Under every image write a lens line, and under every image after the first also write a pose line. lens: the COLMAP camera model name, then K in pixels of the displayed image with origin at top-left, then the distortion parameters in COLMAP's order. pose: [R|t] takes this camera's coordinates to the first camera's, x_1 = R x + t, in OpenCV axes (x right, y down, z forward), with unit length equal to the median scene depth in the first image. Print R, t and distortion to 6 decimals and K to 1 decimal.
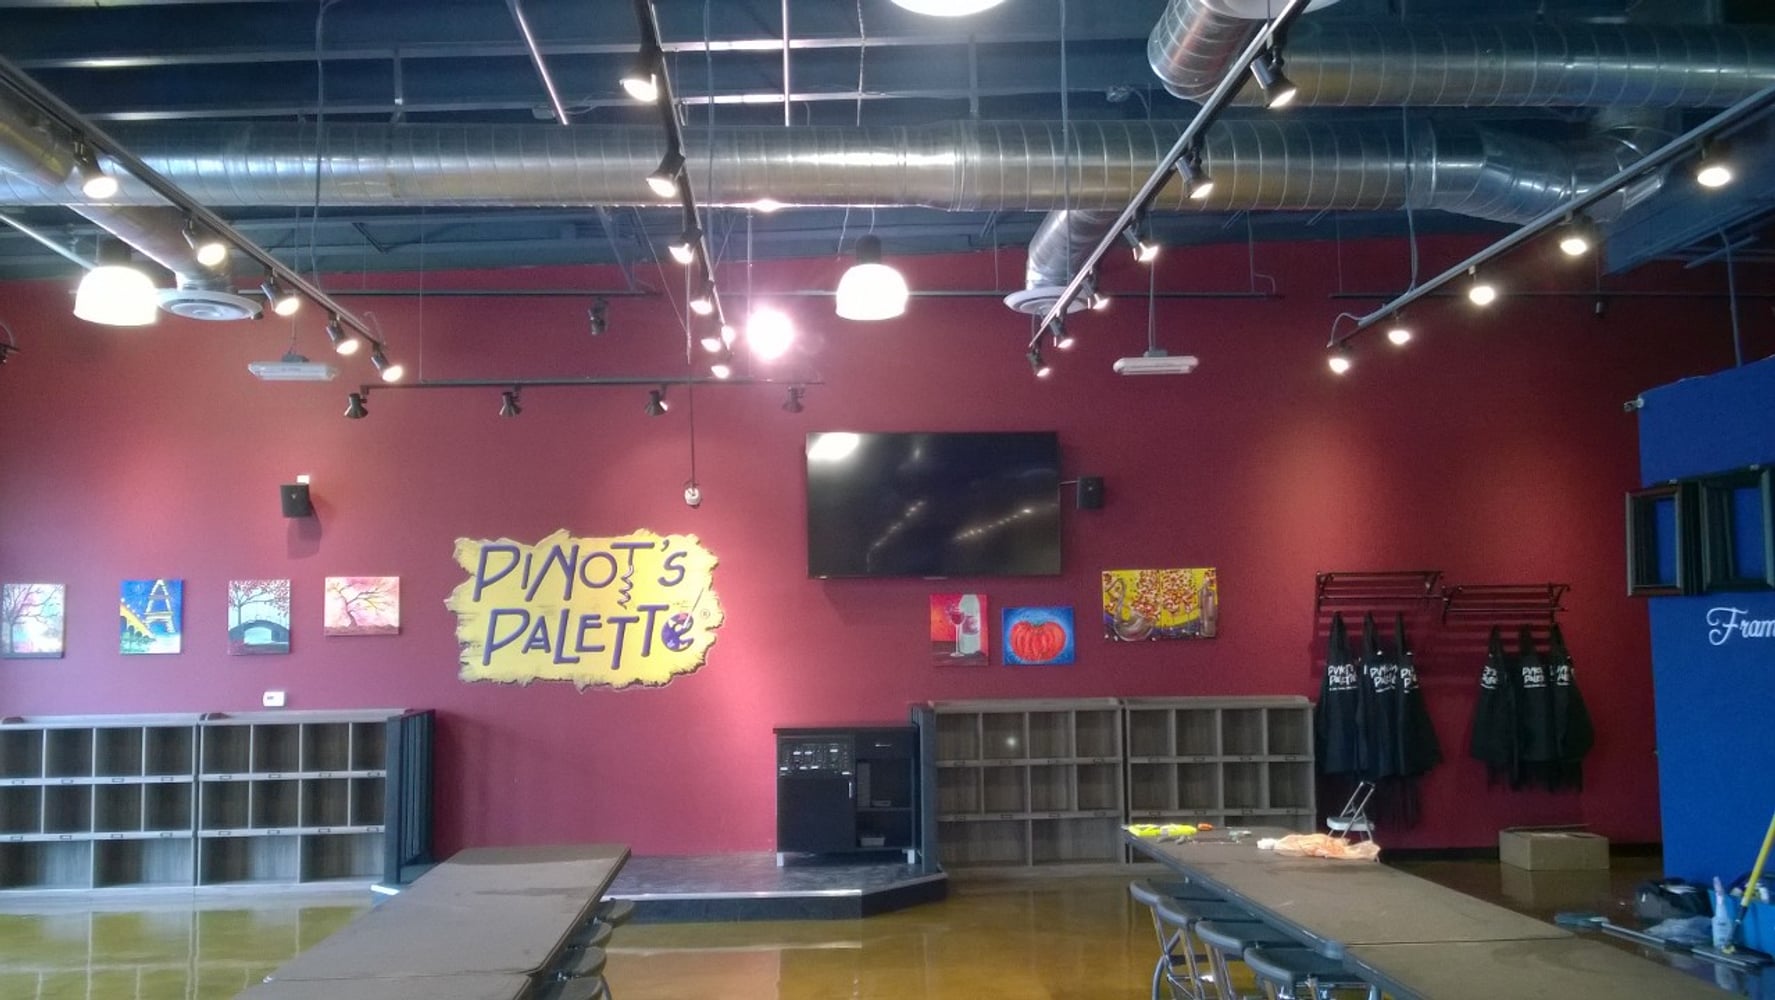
lens RADIAL K [[1366.4, 0, 862.5], [0, 1366.4, 544.7], [0, 0, 1]] dist [0.022968, -0.045714]
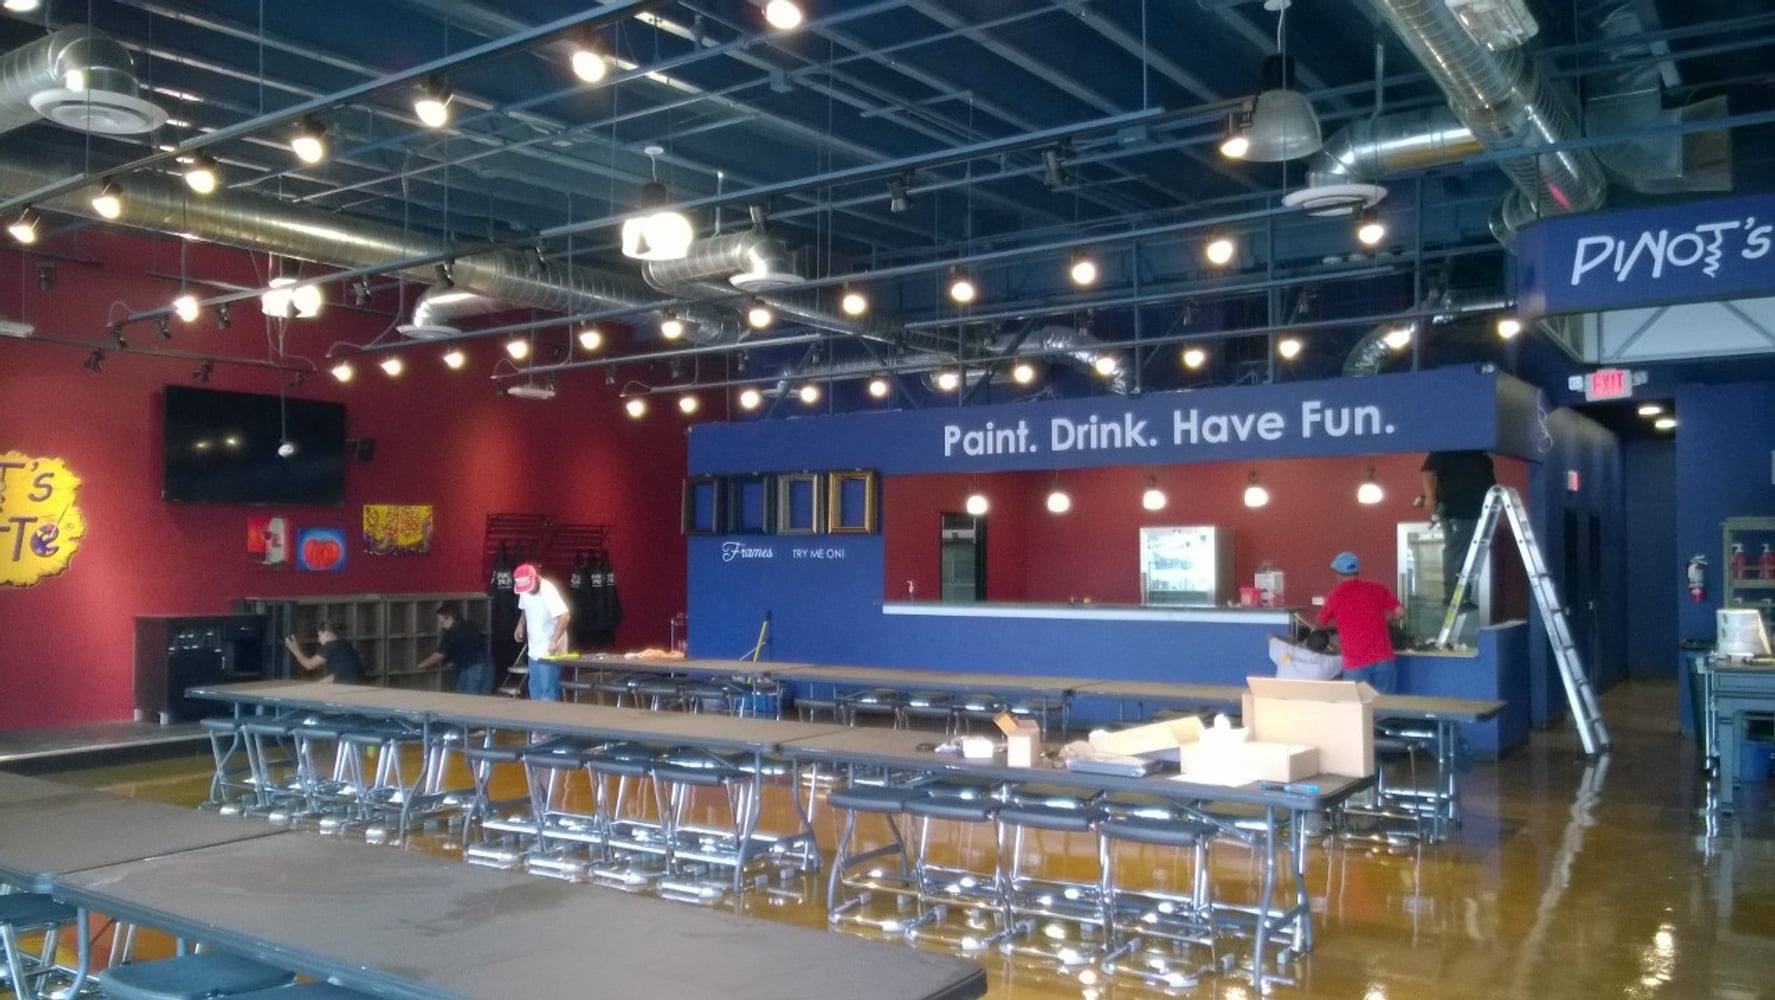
lens RADIAL K [[1366.4, 0, 862.5], [0, 1366.4, 544.7], [0, 0, 1]] dist [0.022968, -0.045714]
pose [[0.613751, 0.022414, 0.789181, -0.630725], [-0.066217, 0.997536, 0.023166, -0.006726], [-0.786718, -0.066475, 0.613723, -0.278044]]
